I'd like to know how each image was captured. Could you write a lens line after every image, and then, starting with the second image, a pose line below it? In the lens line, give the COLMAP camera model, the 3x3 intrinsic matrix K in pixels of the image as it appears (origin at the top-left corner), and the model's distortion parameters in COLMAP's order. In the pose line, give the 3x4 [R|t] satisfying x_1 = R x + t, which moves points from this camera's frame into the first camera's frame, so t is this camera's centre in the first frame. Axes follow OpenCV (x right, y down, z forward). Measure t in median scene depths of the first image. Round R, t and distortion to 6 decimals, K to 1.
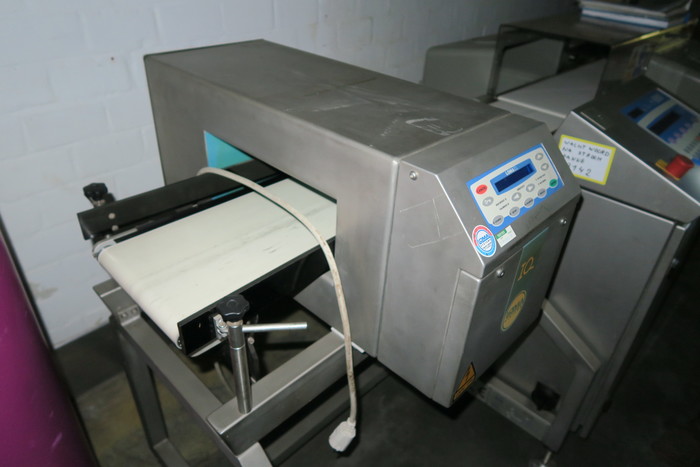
lens RADIAL K [[490.0, 0, 348.5], [0, 490.0, 270.6], [0, 0, 1]] dist [-0.029913, -0.004836]
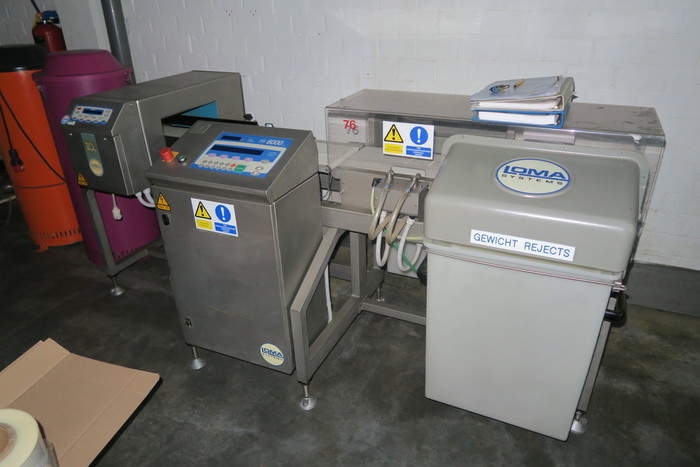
lens RADIAL K [[475.3, 0, 354.0], [0, 475.3, 224.8], [0, 0, 1]] dist [-0.019213, 0.000124]
pose [[0.323244, 0.371187, -0.870479, 2.222260], [-0.527822, 0.834203, 0.159718, -0.566886], [0.785441, 0.407830, 0.465572, 0.753715]]
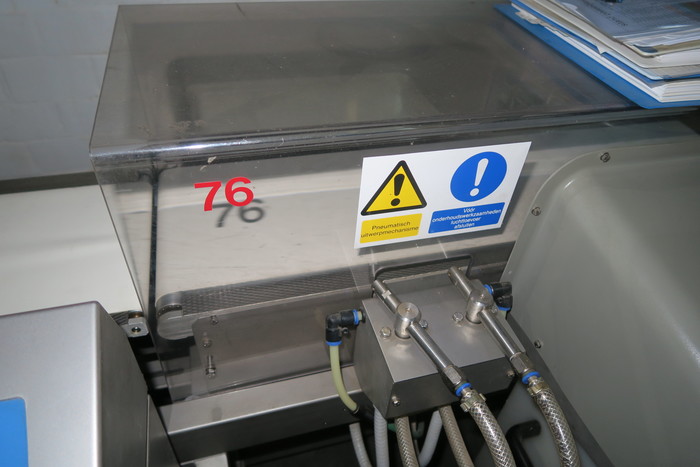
lens RADIAL K [[475.3, 0, 354.0], [0, 475.3, 224.8], [0, 0, 1]] dist [-0.019213, 0.000124]
pose [[0.867162, 0.342750, -0.361321, 0.985352], [-0.322013, 0.939325, 0.118224, -0.641069], [0.379919, 0.013830, 0.924916, 1.018223]]
